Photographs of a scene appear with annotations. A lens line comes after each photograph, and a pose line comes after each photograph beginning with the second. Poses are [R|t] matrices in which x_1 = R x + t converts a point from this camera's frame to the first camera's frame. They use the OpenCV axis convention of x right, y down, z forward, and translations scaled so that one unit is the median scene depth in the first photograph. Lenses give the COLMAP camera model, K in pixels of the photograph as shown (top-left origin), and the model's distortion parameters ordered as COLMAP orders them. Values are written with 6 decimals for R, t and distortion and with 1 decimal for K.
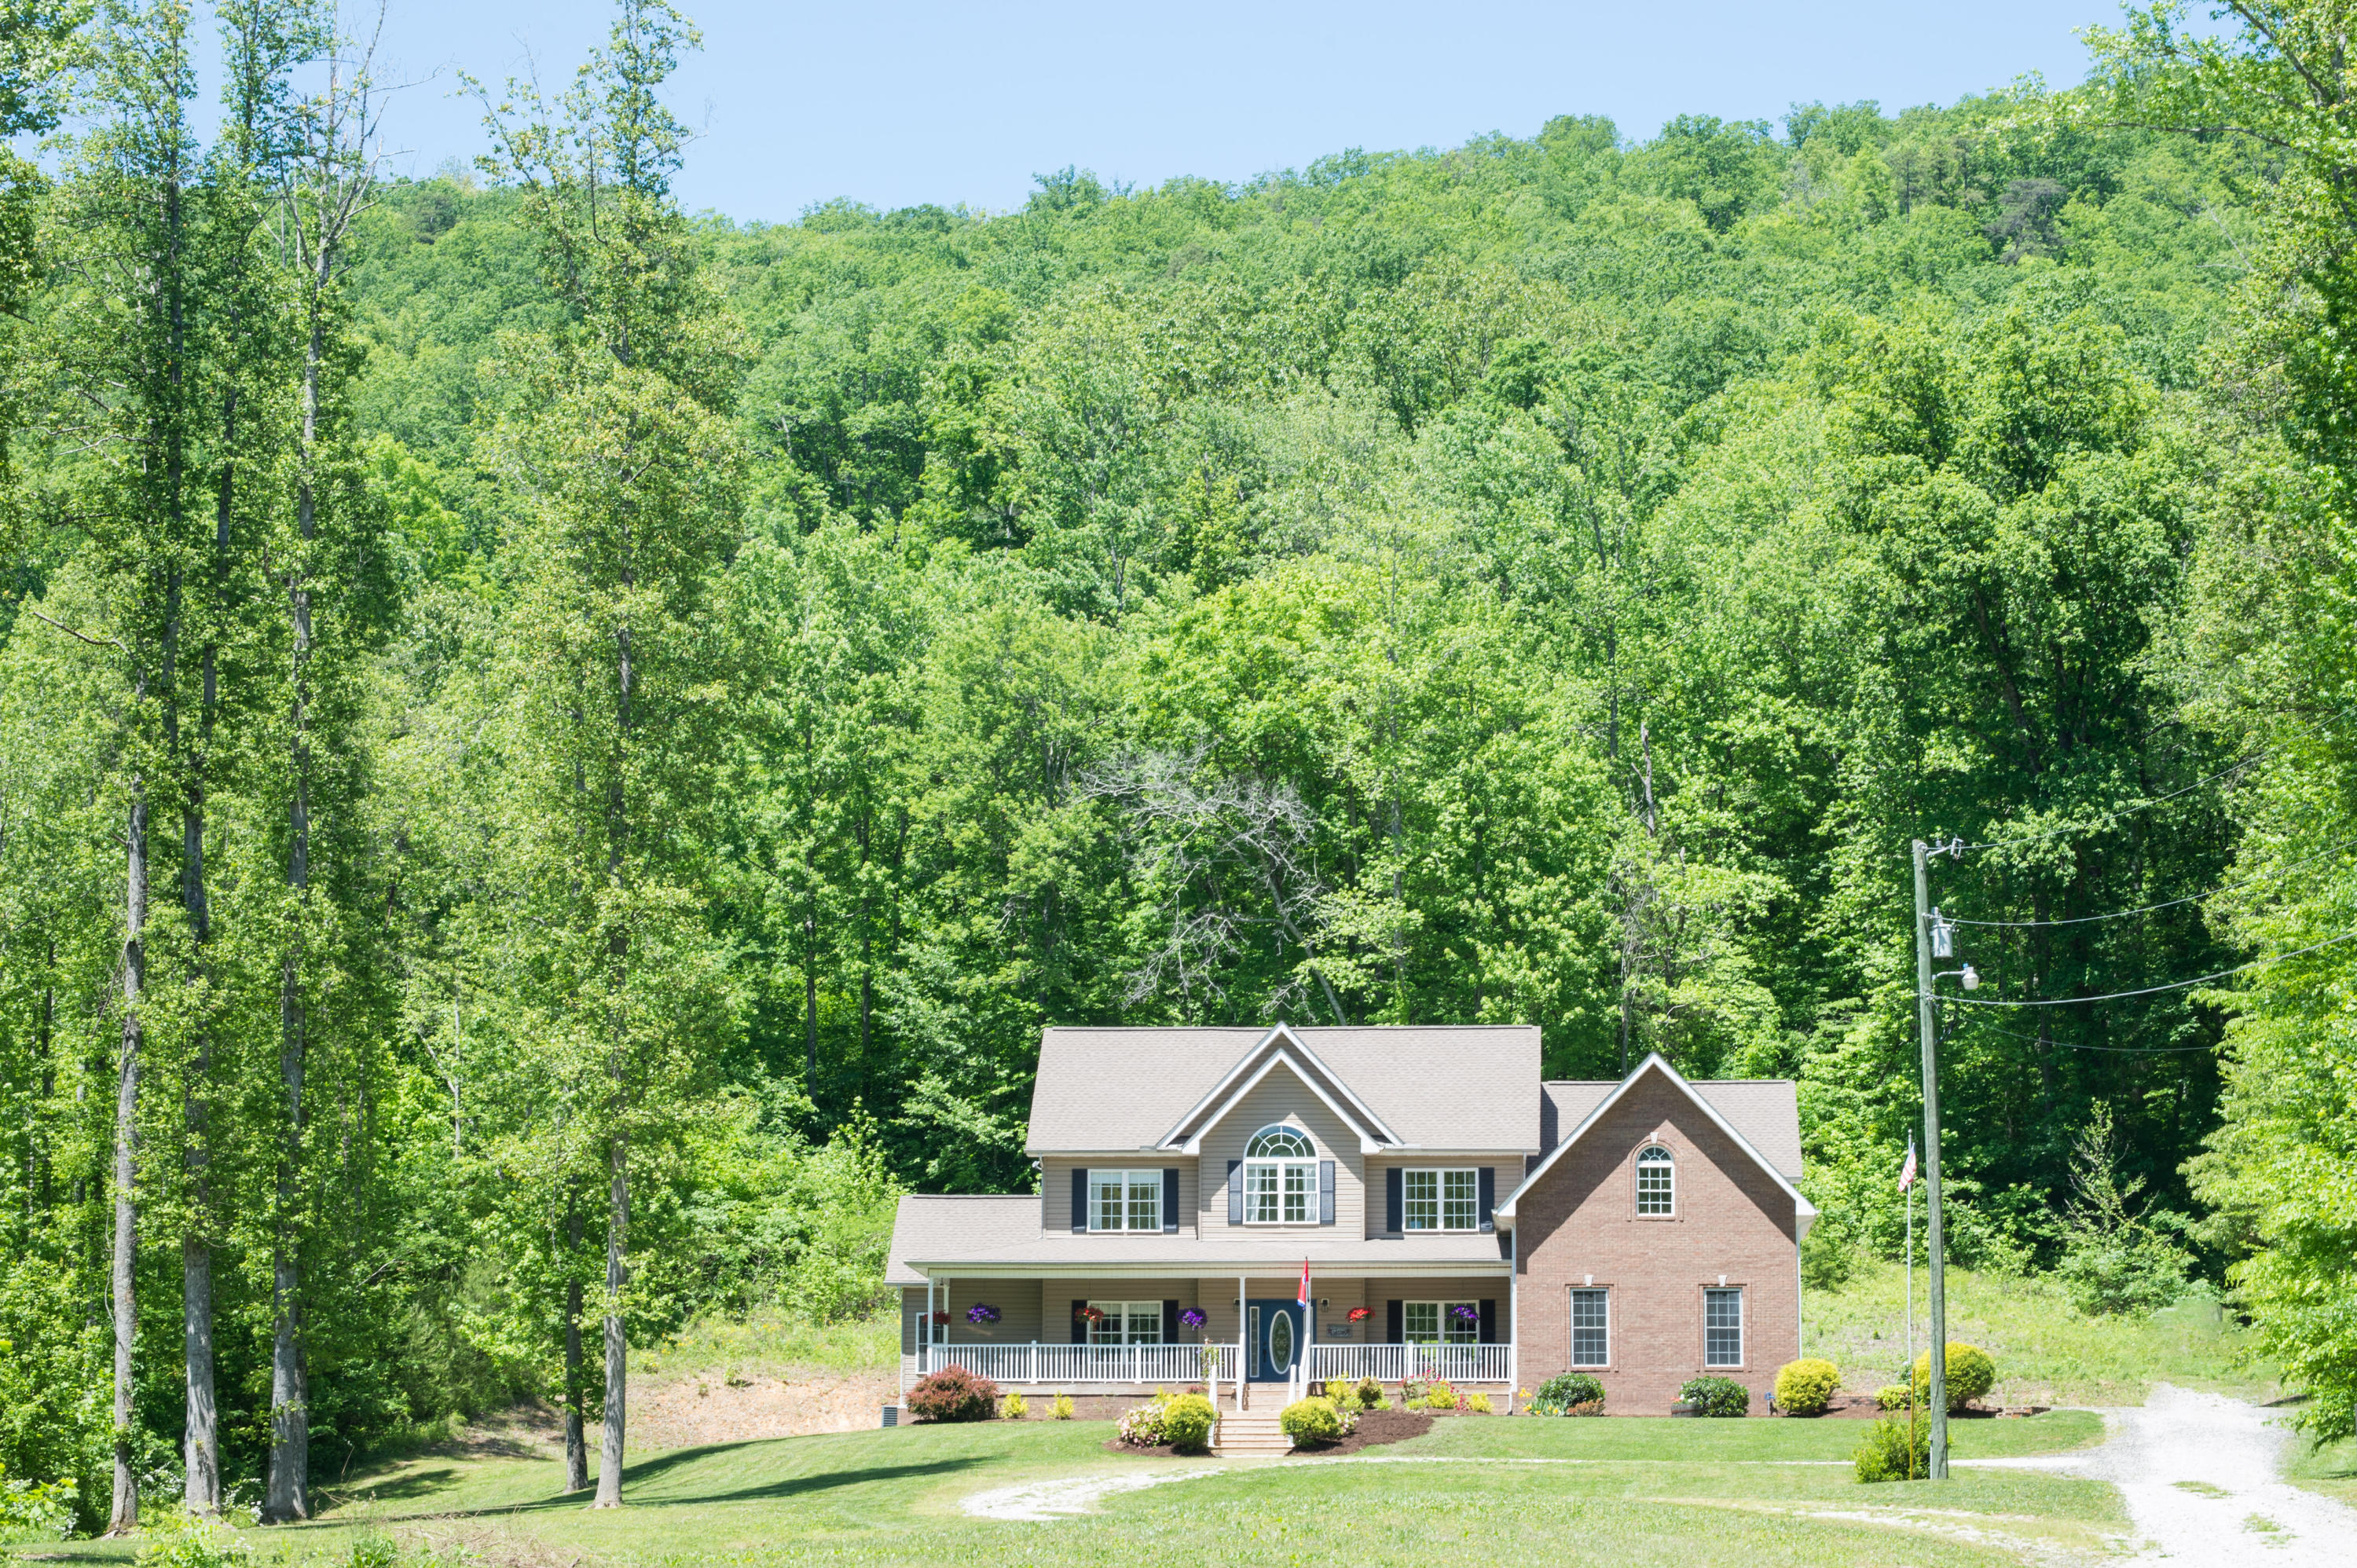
lens RADIAL K [[5524.7, 0, 1178.5], [0, 5524.7, 784.0], [0, 0, 1]] dist [0.003177, 0.219729]
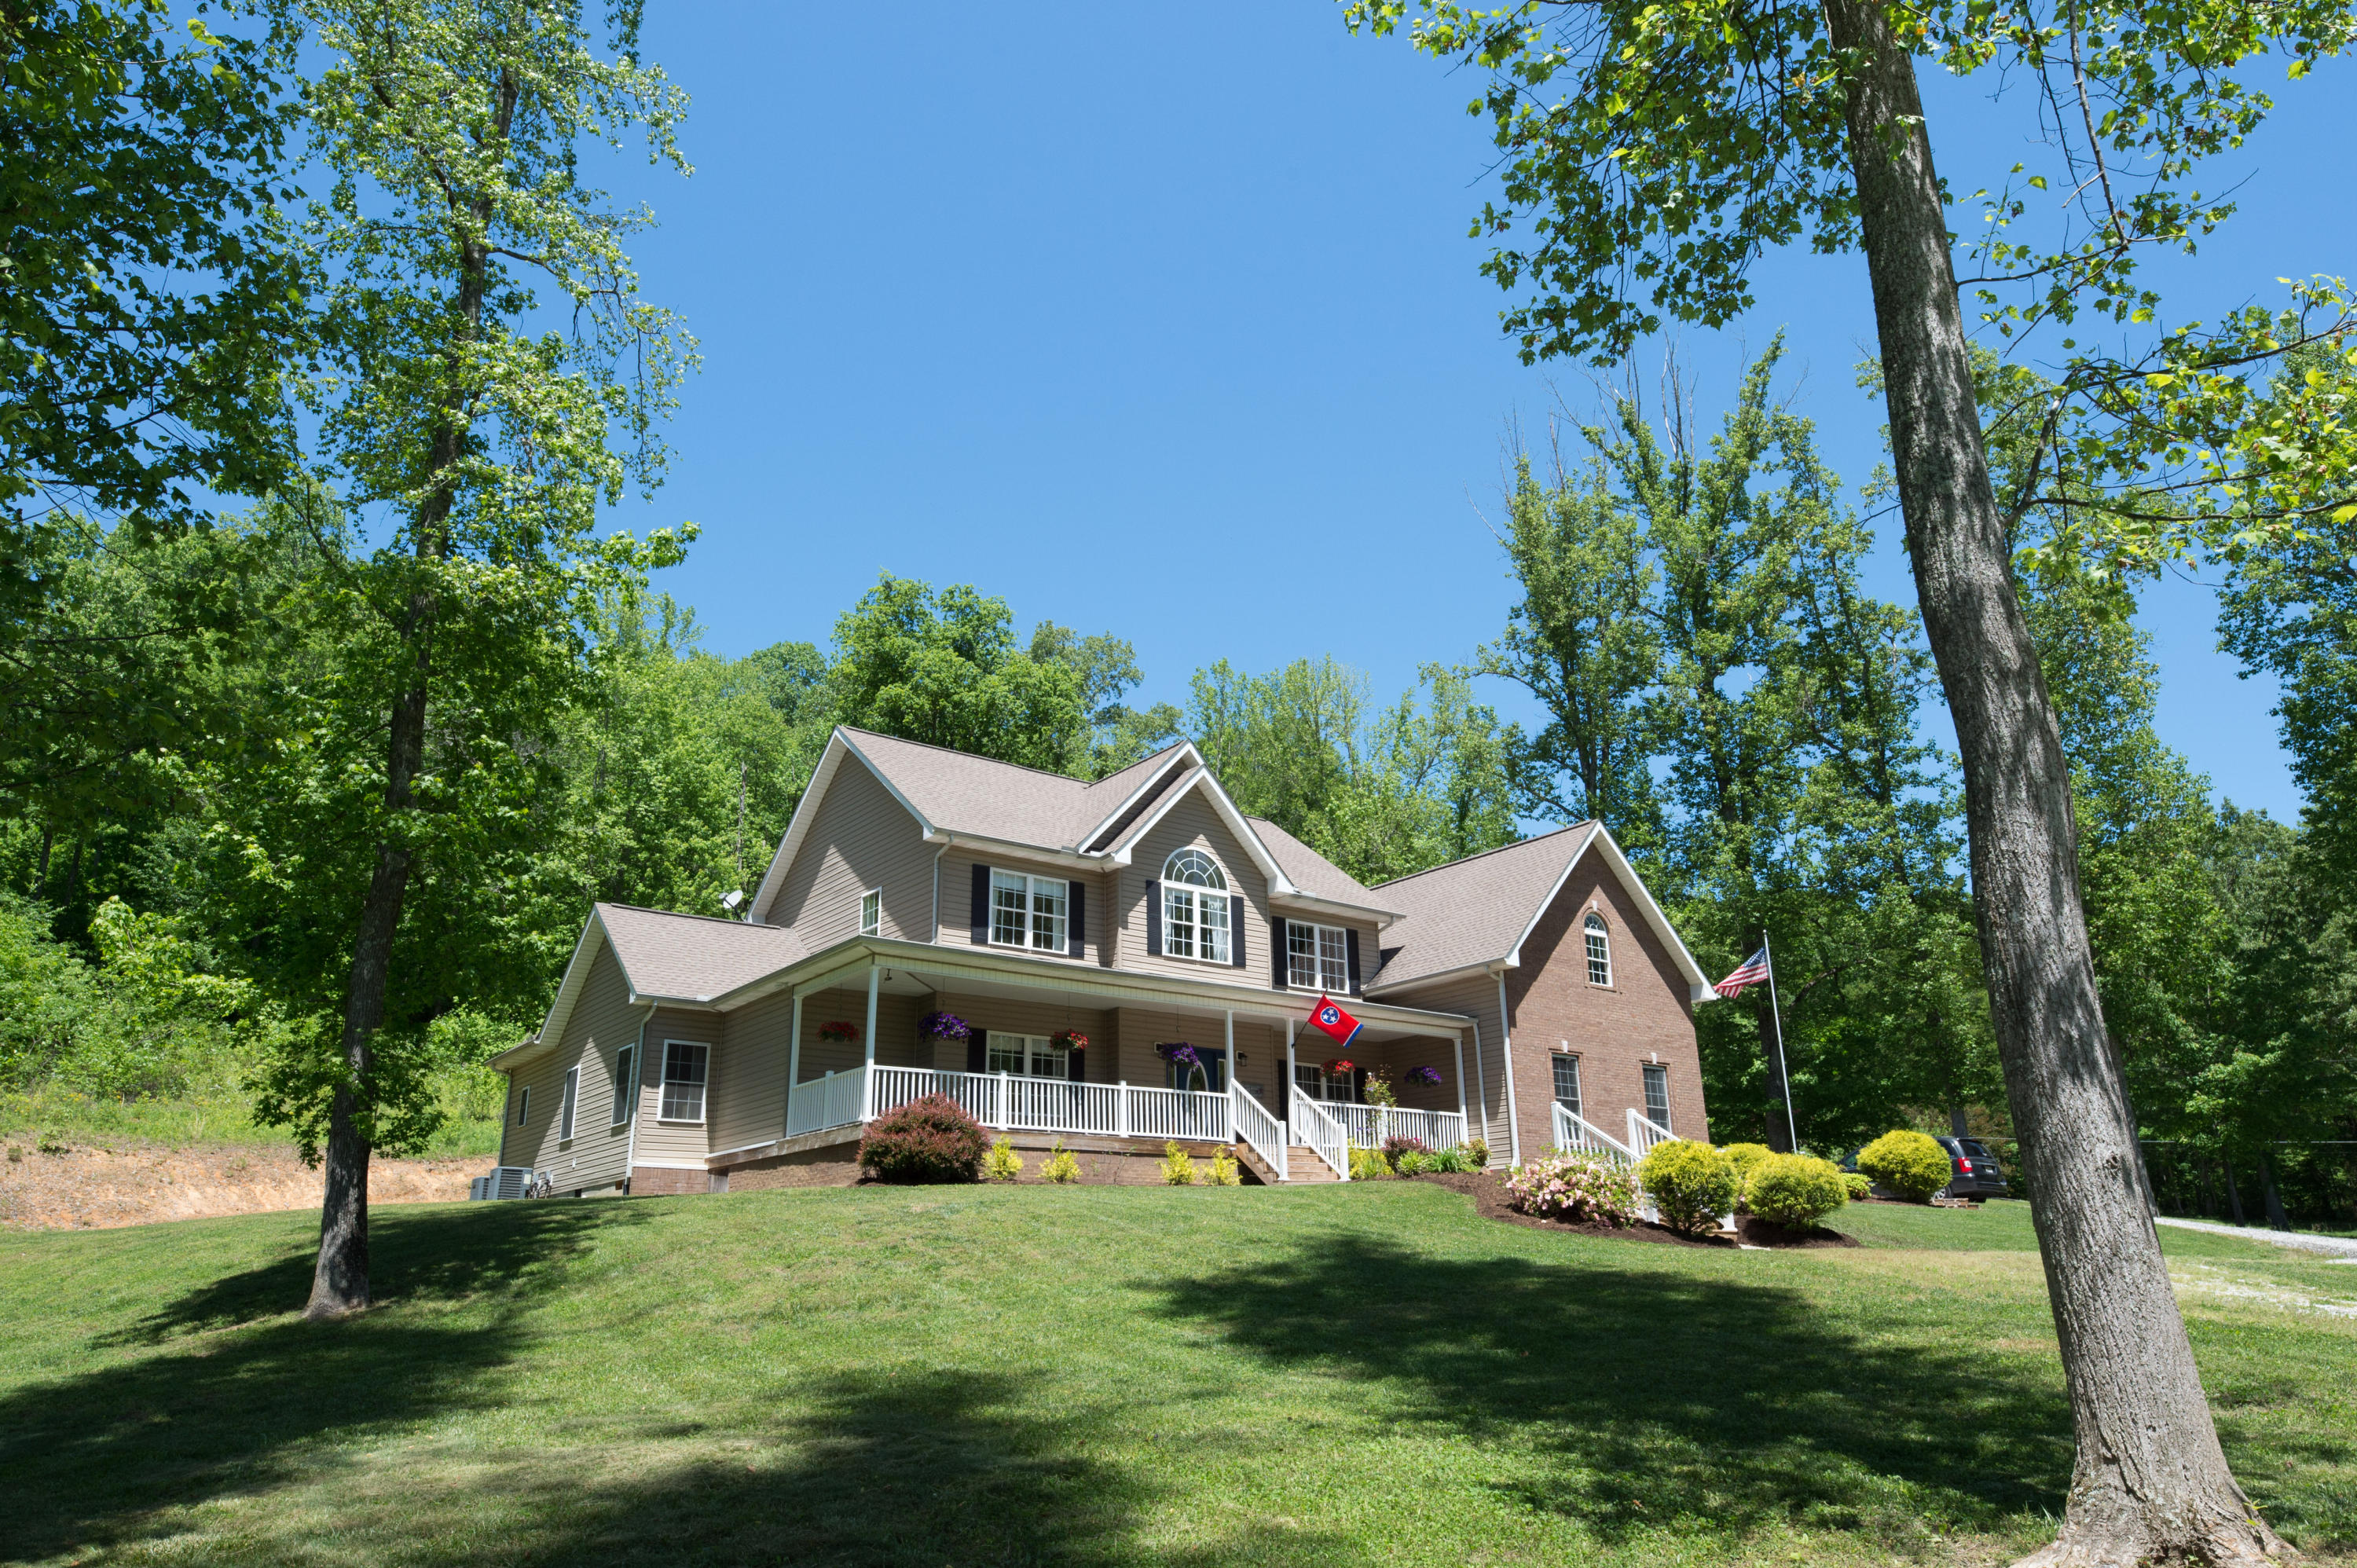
lens RADIAL K [[1519.6, 0, 1178.5], [0, 1519.6, 784.0], [0, 0, 1]] dist [0.001290, 0.022303]
pose [[0.748424, 0.197893, 0.633008, -0.139892], [-0.090267, 0.975959, -0.198382, 0.100513], [-0.657049, 0.091334, 0.748295, 0.825005]]
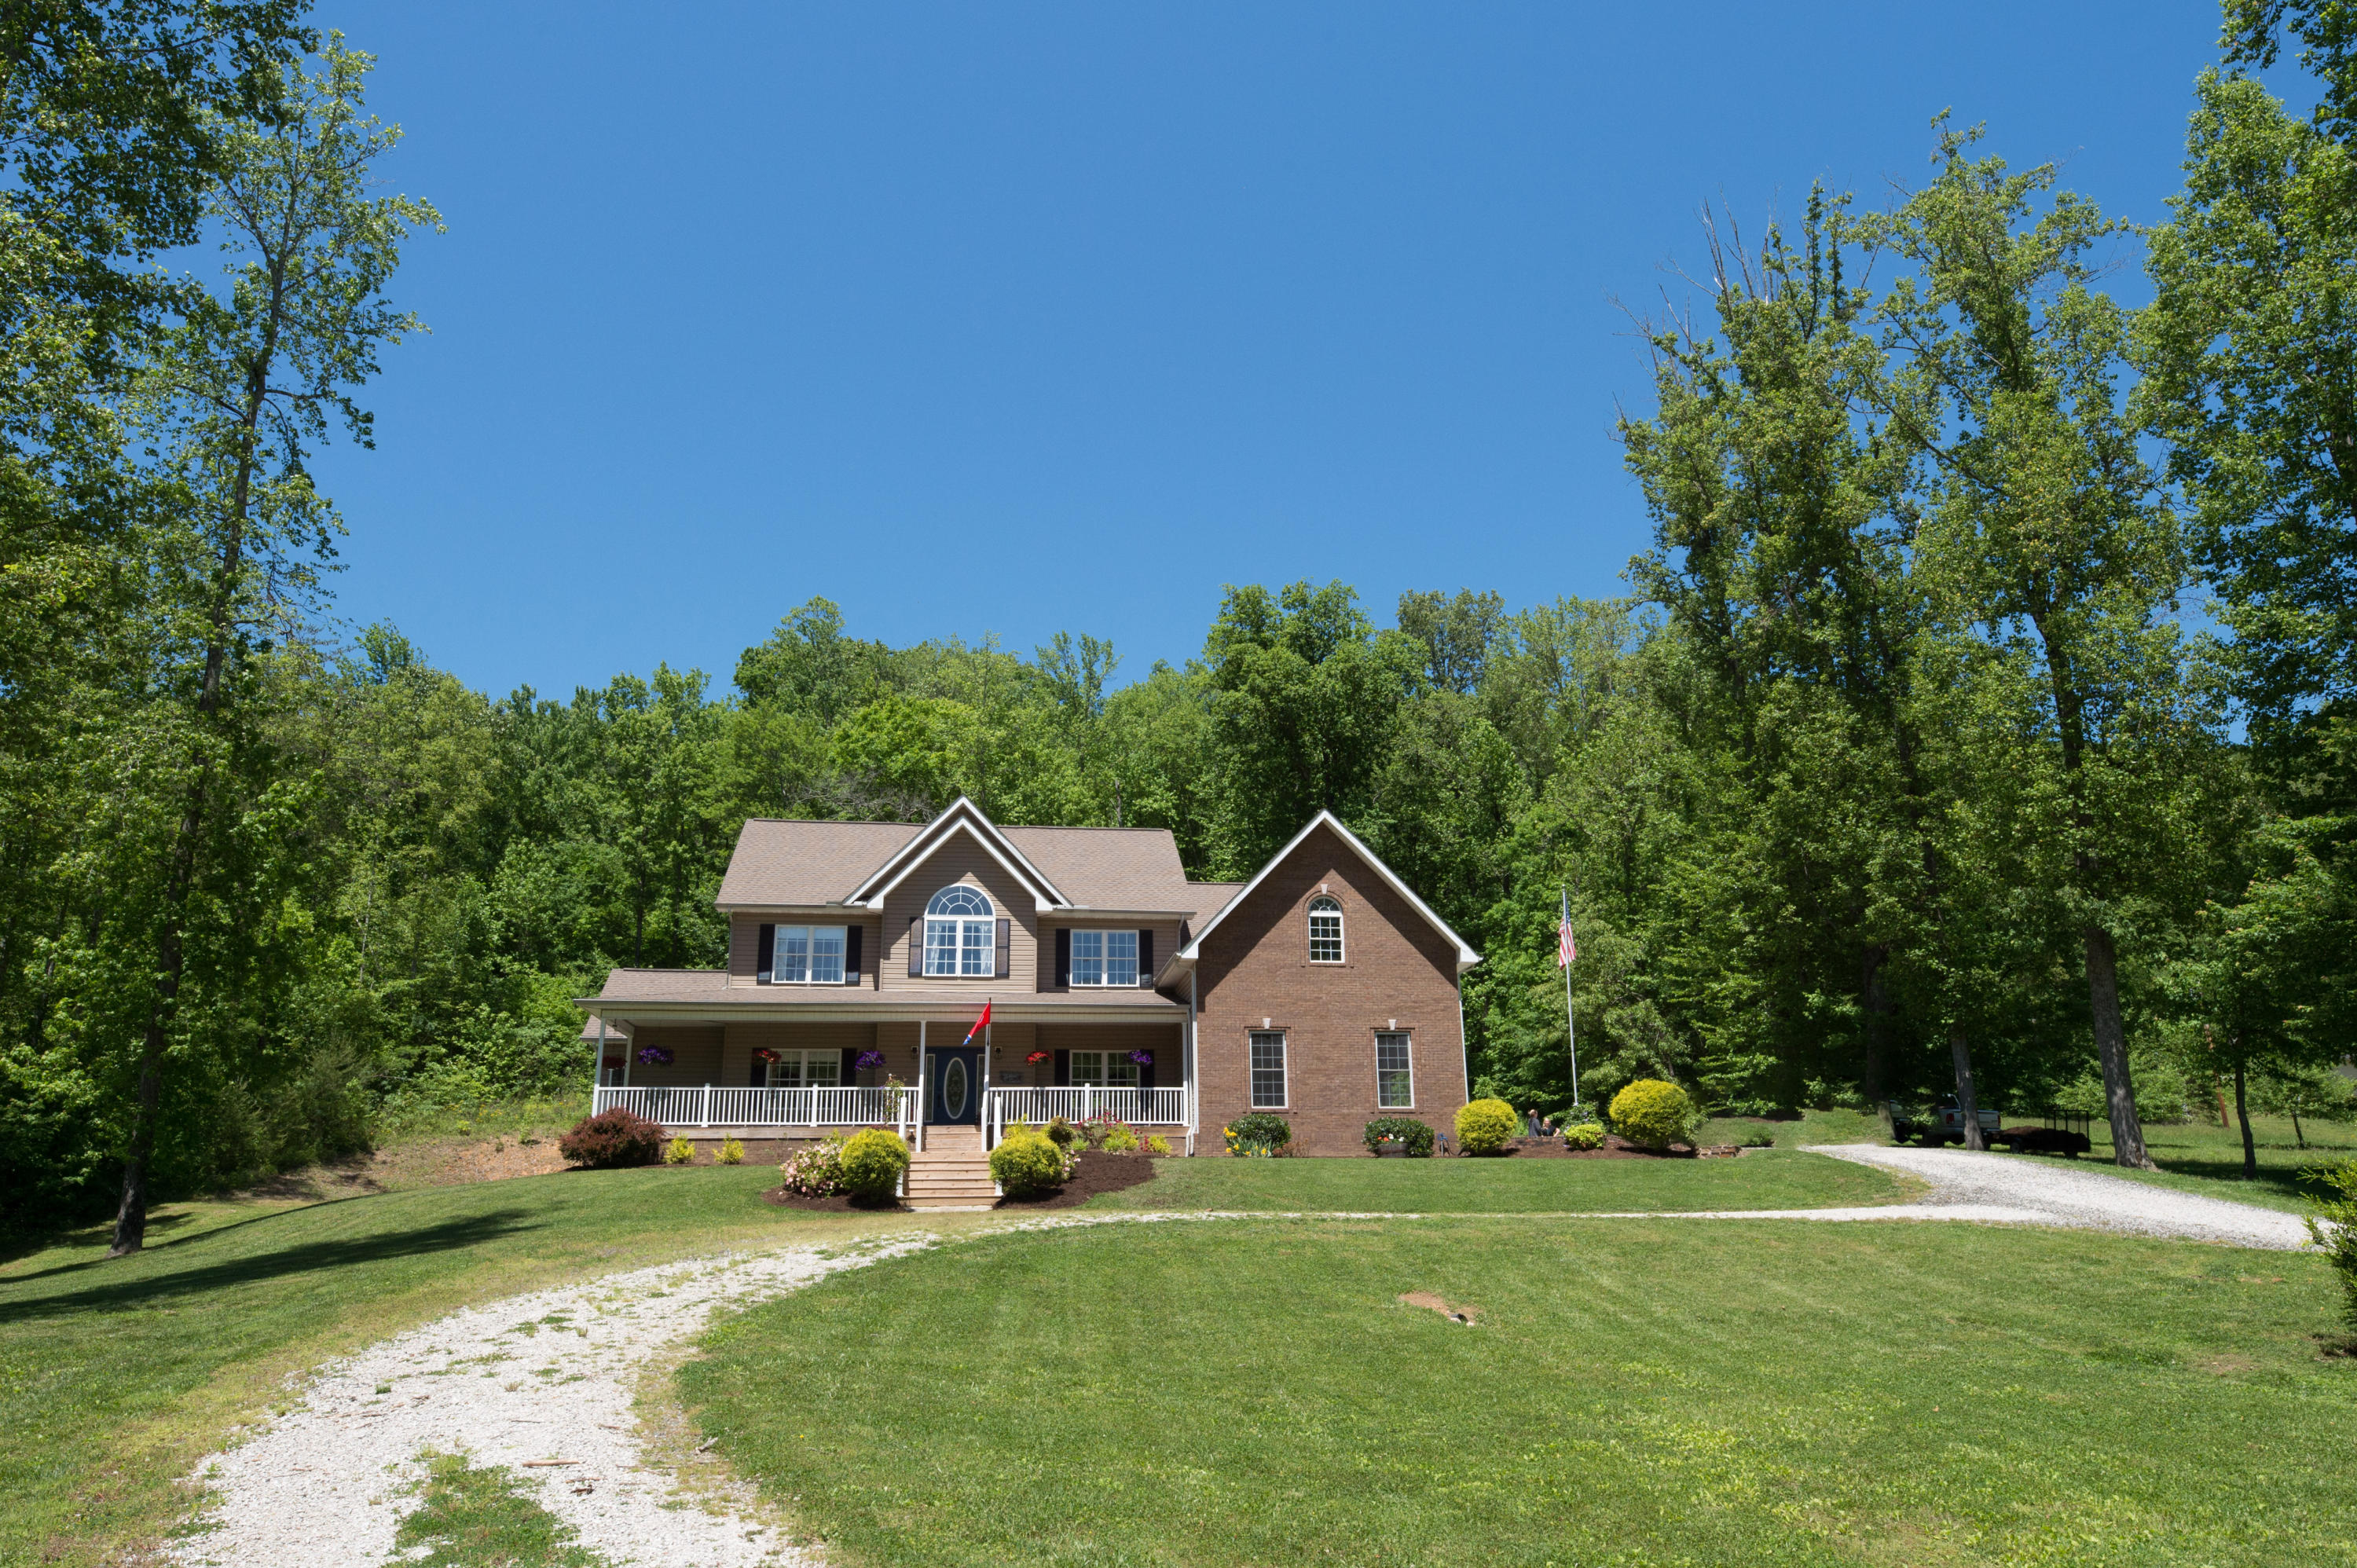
lens RADIAL K [[1519.6, 0, 1178.5], [0, 1519.6, 784.0], [0, 0, 1]] dist [0.001290, 0.022303]
pose [[0.976321, 0.047332, 0.211085, -0.003727], [-0.019097, 0.990818, -0.133843, 0.081632], [-0.215482, 0.126643, 0.968261, 0.703527]]
